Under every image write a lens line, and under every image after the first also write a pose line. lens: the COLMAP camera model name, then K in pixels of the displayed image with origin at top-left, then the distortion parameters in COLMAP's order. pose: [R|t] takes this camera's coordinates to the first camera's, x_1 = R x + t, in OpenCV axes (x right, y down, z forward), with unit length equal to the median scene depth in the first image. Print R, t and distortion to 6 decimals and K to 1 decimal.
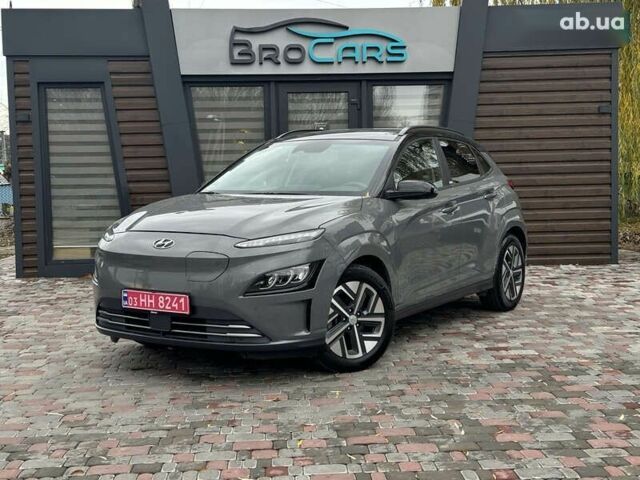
lens RADIAL K [[890.0, 0, 322.7], [0, 890.0, 234.8], [0, 0, 1]] dist [0.137279, 0.000000]
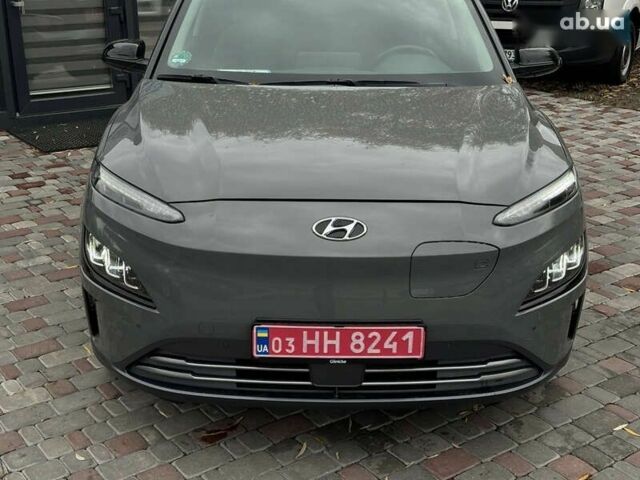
lens RADIAL K [[890.0, 0, 322.9], [0, 890.0, 242.9], [0, 0, 1]] dist [0.137279, 0.000000]
pose [[0.843277, -0.157767, 0.513802, -0.452977], [0.020691, 0.964770, 0.262281, -0.115888], [-0.537080, -0.210545, 0.816833, 0.601156]]
